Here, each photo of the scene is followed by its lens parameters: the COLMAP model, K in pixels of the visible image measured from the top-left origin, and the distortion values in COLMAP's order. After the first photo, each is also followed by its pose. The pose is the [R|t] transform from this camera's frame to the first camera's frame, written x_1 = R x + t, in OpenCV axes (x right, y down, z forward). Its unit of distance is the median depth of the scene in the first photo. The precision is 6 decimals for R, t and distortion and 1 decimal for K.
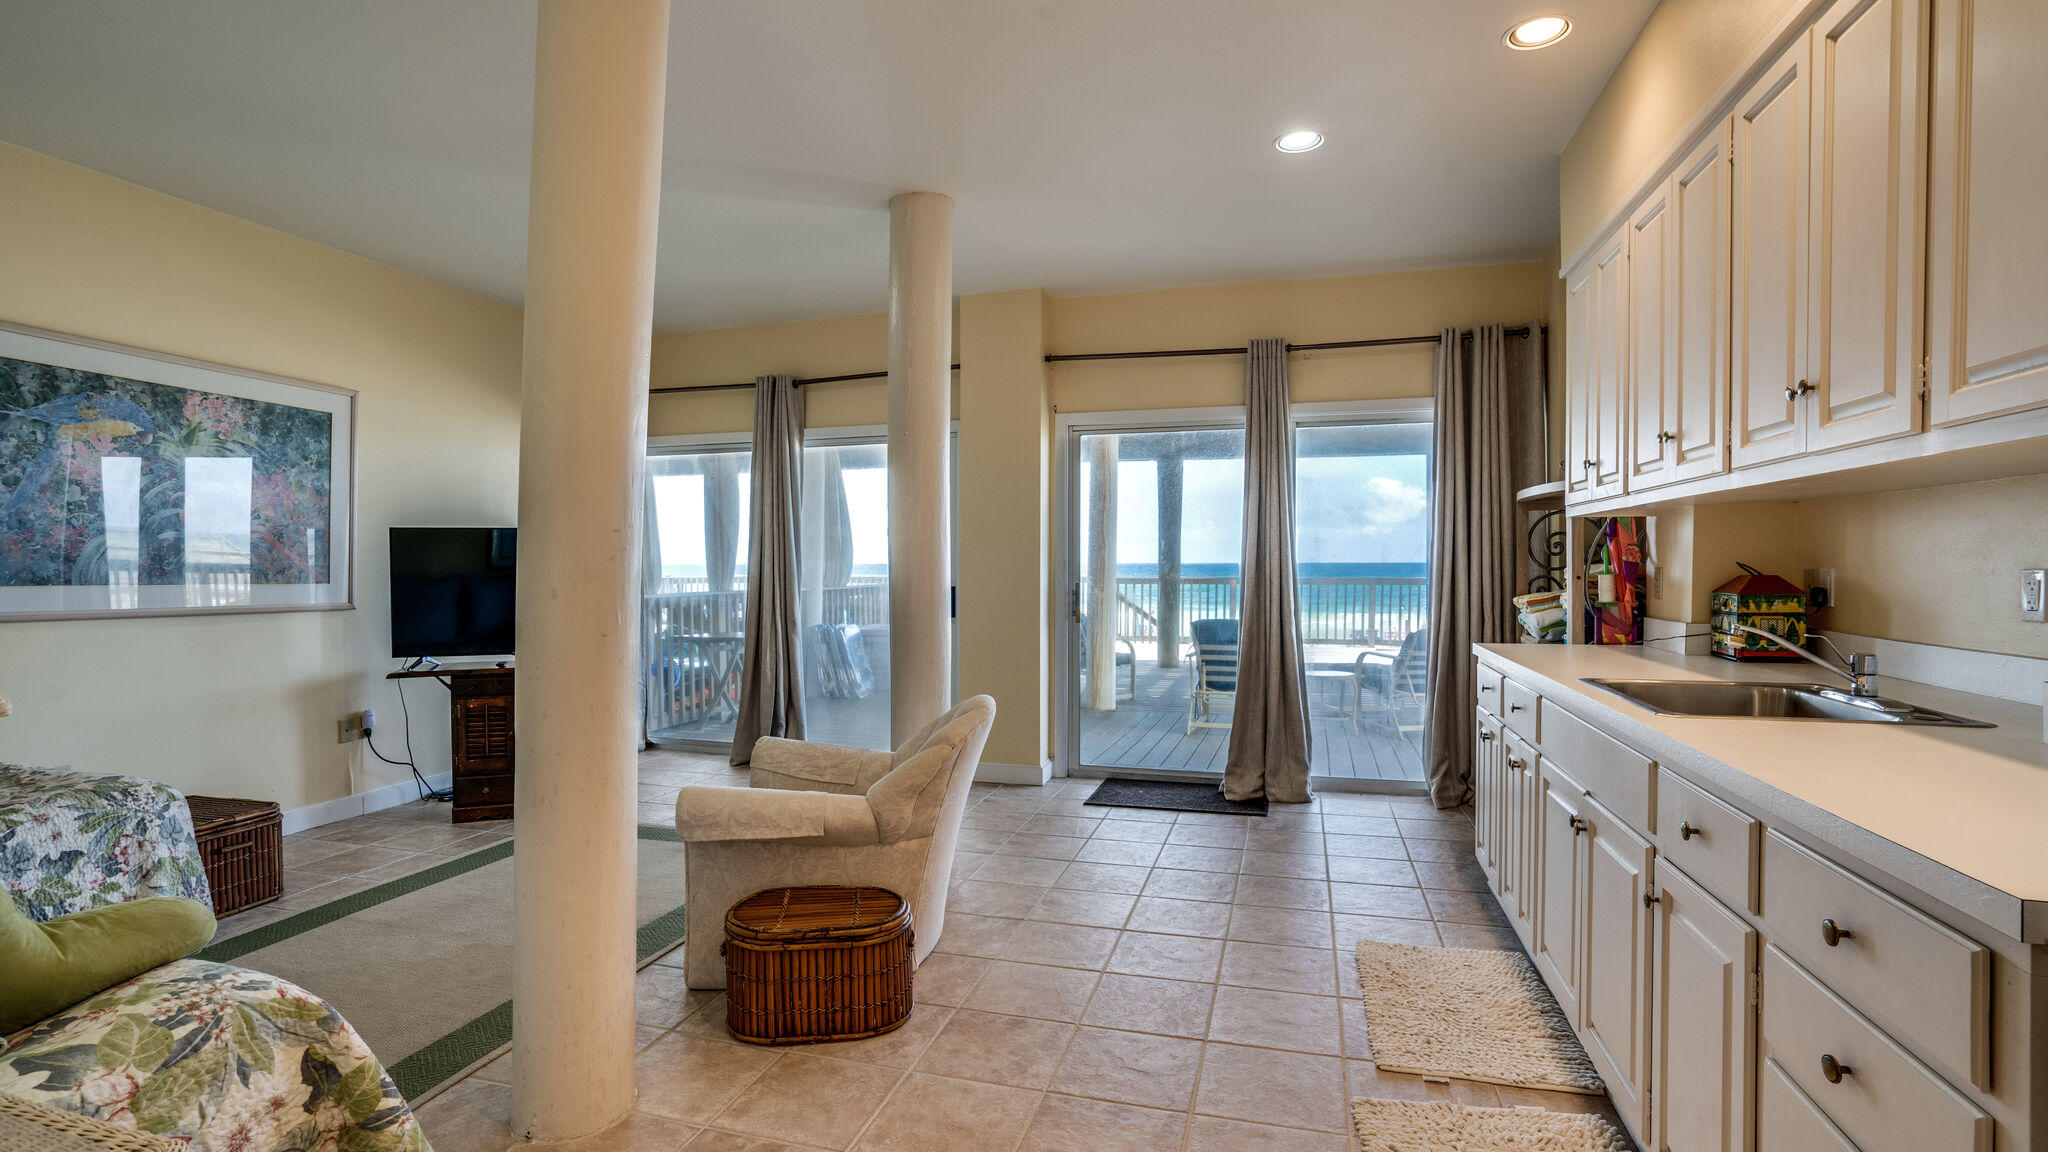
lens RADIAL K [[948.7, 0, 1018.0], [0, 948.7, 583.3], [0, 0, 1]] dist [-0.048538, 0.023220]
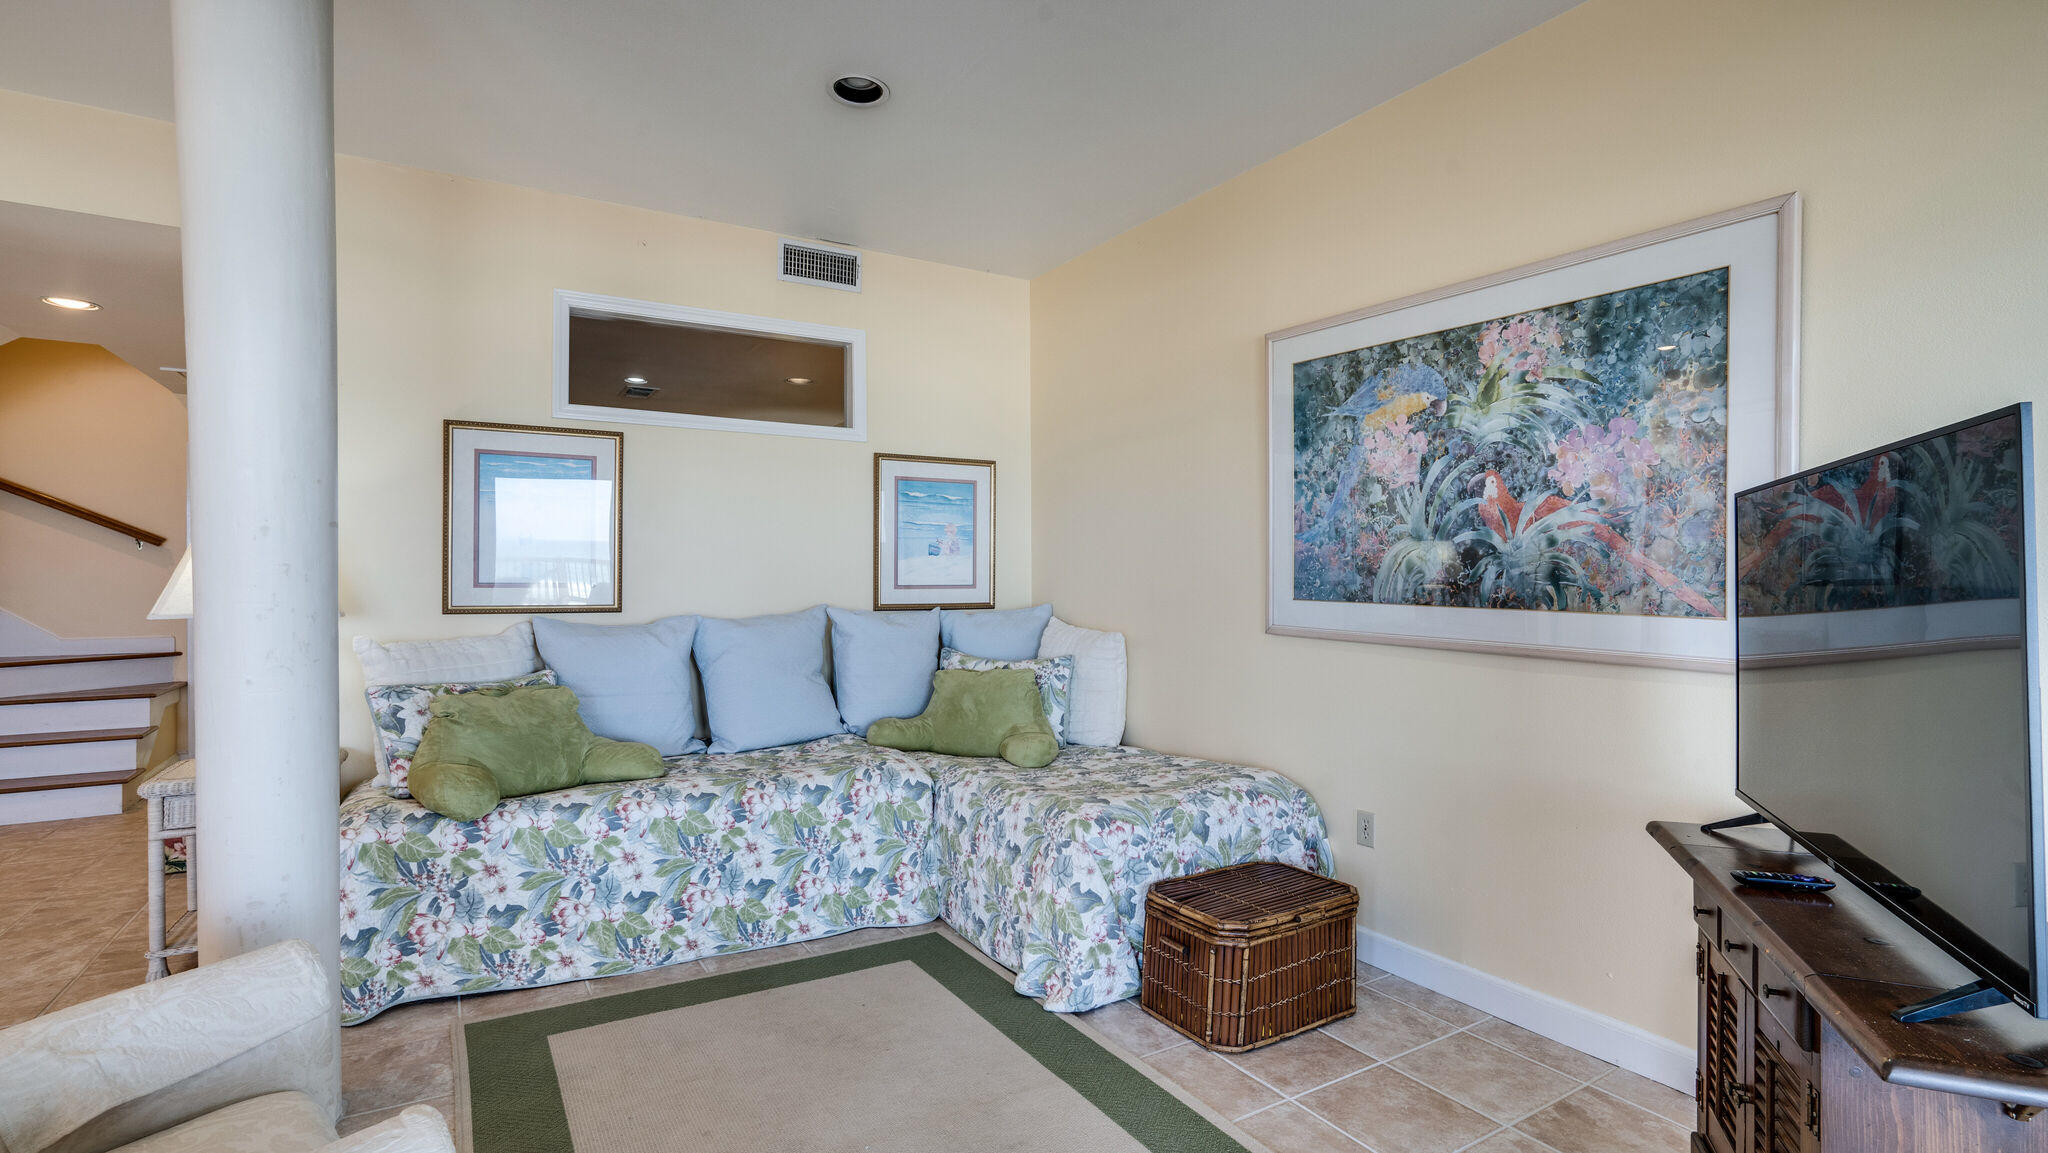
lens RADIAL K [[948.7, 0, 1018.0], [0, 948.7, 583.8], [0, 0, 1]] dist [-0.048538, 0.023220]
pose [[-0.668693, 0.003625, -0.743529, -0.195964], [-0.017674, 0.999628, 0.020768, -0.032003], [0.743328, 0.027028, -0.668381, 1.571031]]
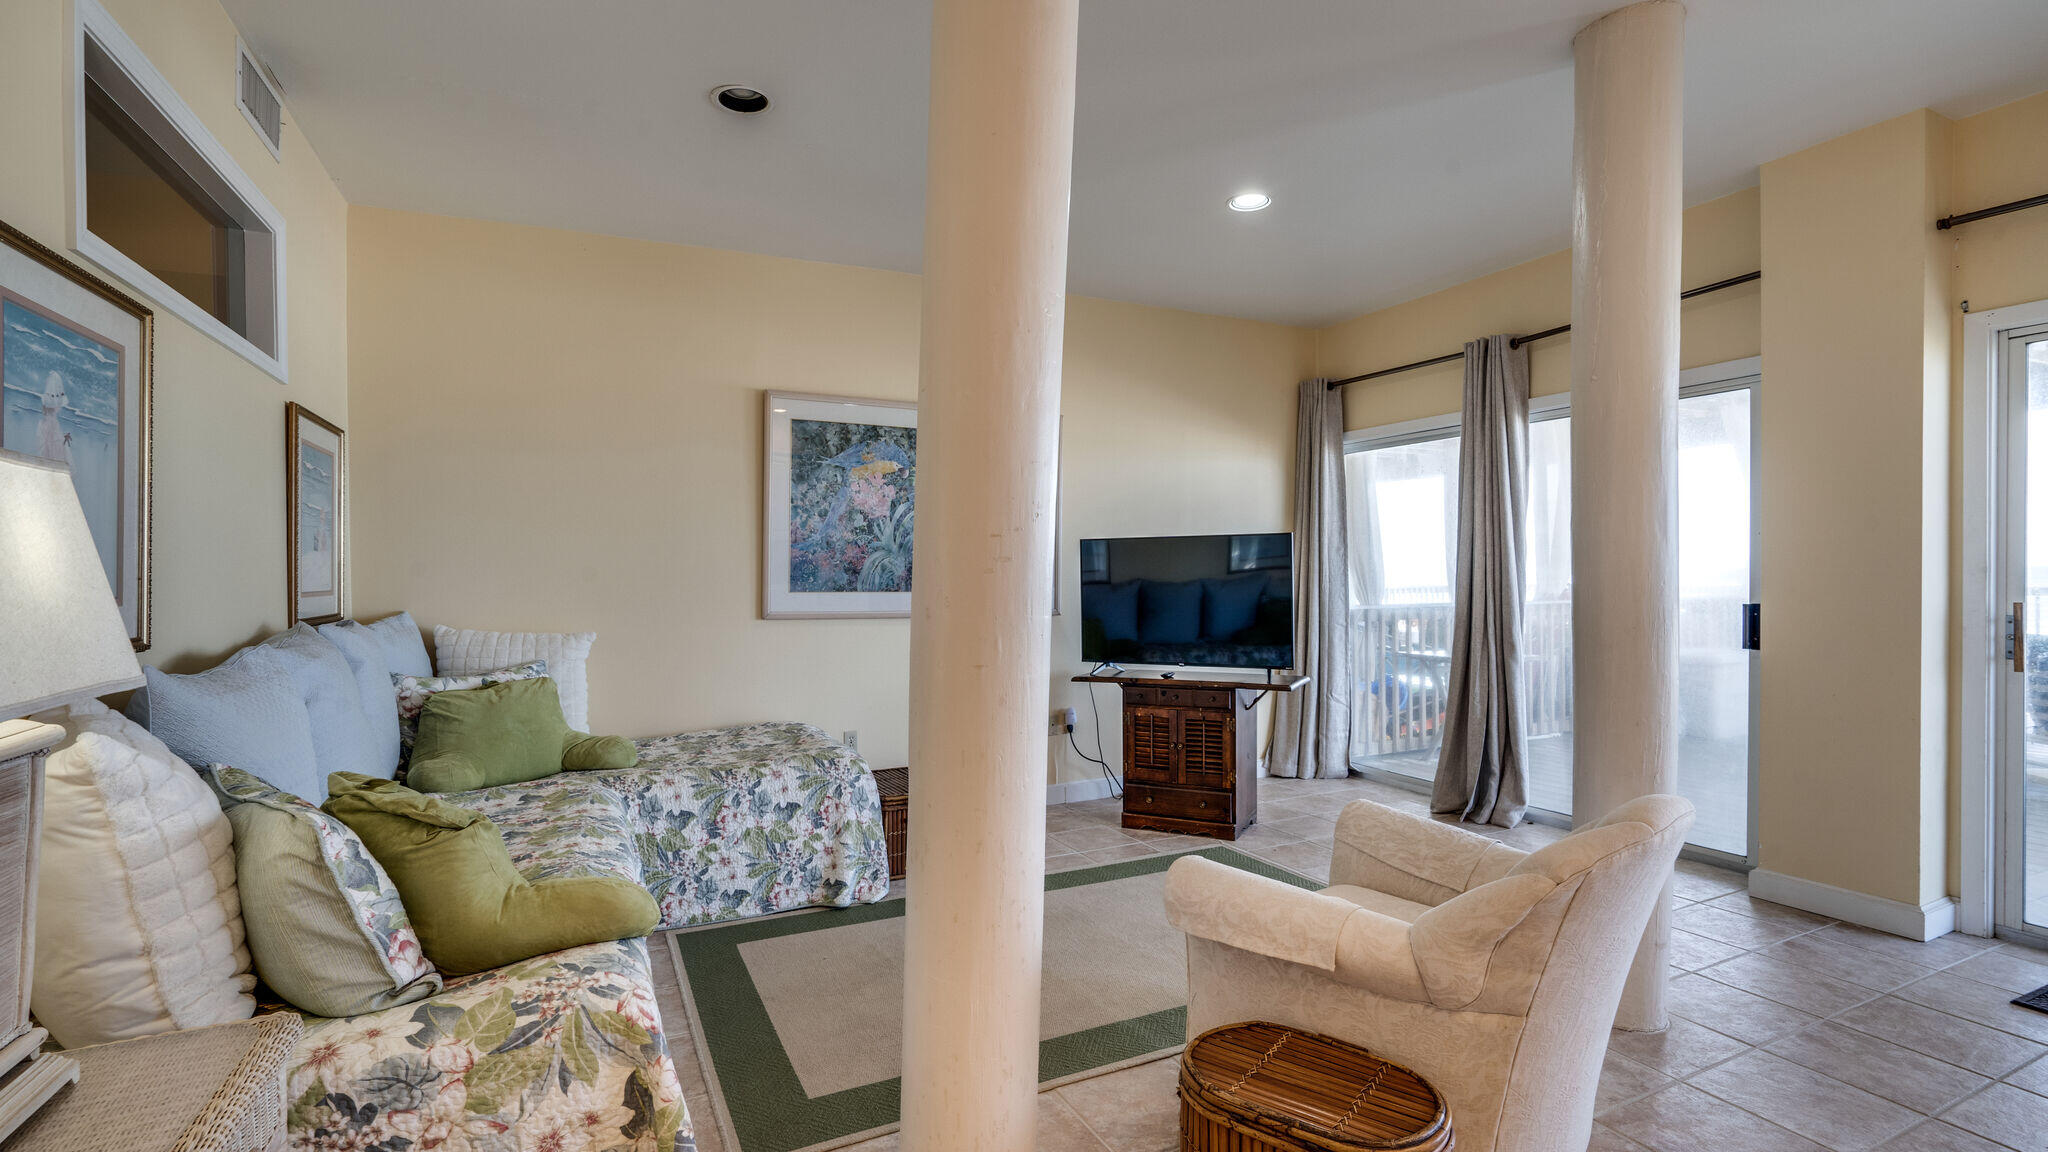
lens RADIAL K [[948.7, 0, 1018.0], [0, 948.7, 583.3], [0, 0, 1]] dist [-0.048538, 0.023220]
pose [[0.673558, 0.004195, -0.739122, 0.123765], [-0.009246, 0.999953, -0.002751, -0.009185], [0.739076, 0.008687, 0.673566, 0.324249]]
